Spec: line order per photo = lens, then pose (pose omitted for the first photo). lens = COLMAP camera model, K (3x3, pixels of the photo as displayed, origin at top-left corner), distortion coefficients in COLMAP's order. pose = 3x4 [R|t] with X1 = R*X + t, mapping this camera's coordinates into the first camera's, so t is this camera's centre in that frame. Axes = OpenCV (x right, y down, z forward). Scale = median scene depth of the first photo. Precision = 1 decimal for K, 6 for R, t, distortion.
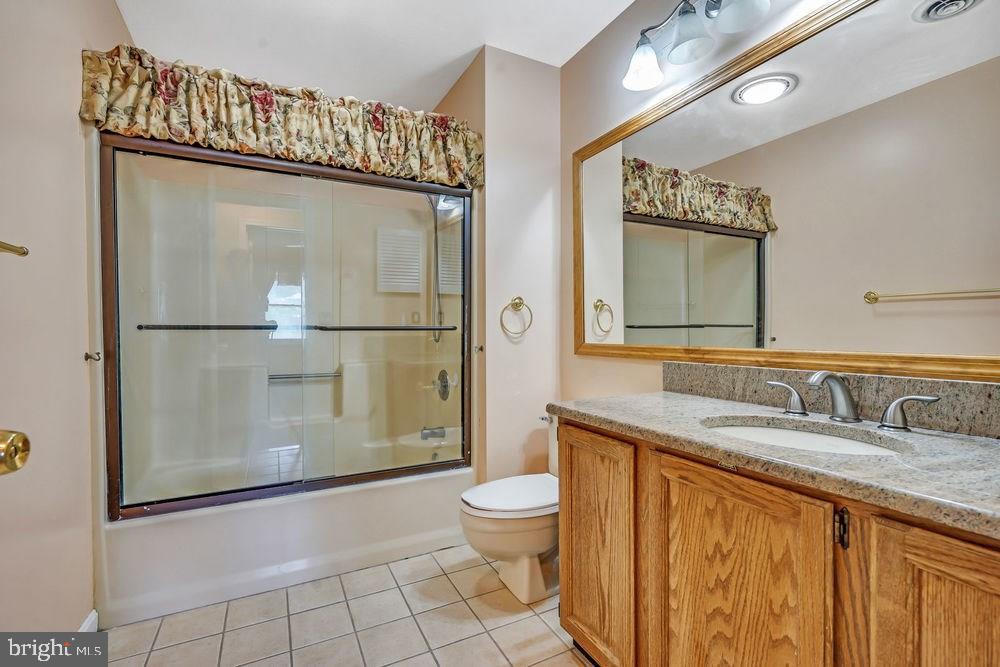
lens RADIAL K [[447.2, 0, 496.6], [0, 447.2, 334.0], [0, 0, 1]] dist [-0.005098, -0.001490]
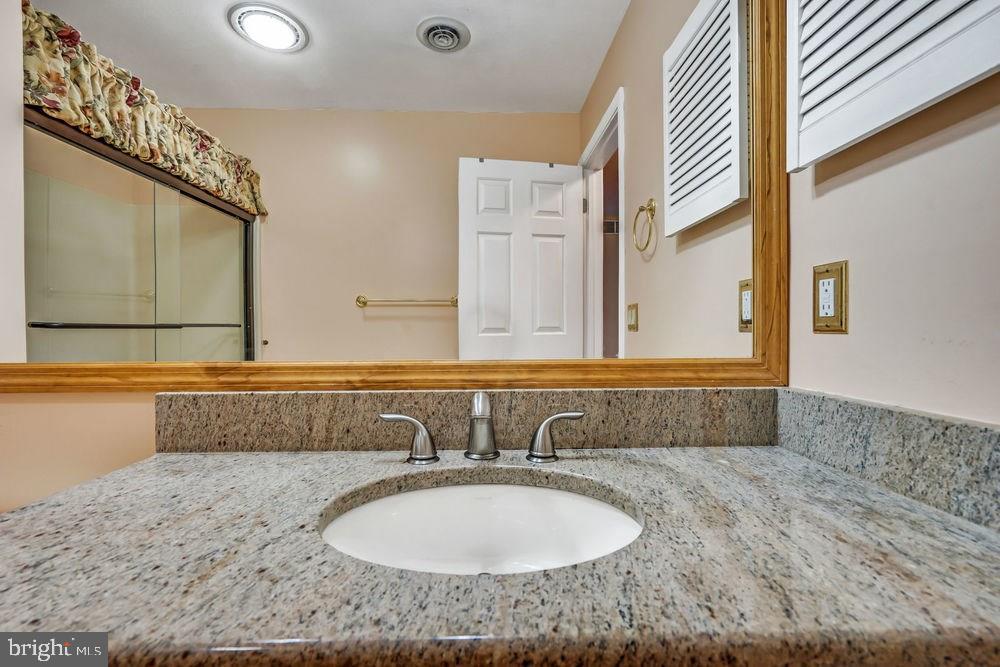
lens RADIAL K [[447.2, 0, 500.3], [0, 447.2, 335.9], [0, 0, 1]] dist [-0.005098, -0.001490]
pose [[0.429447, -0.003500, 0.903085, 0.054535], [0.004885, 0.999987, 0.001552, -0.001720], [-0.903079, 0.003745, 0.429458, 0.271368]]
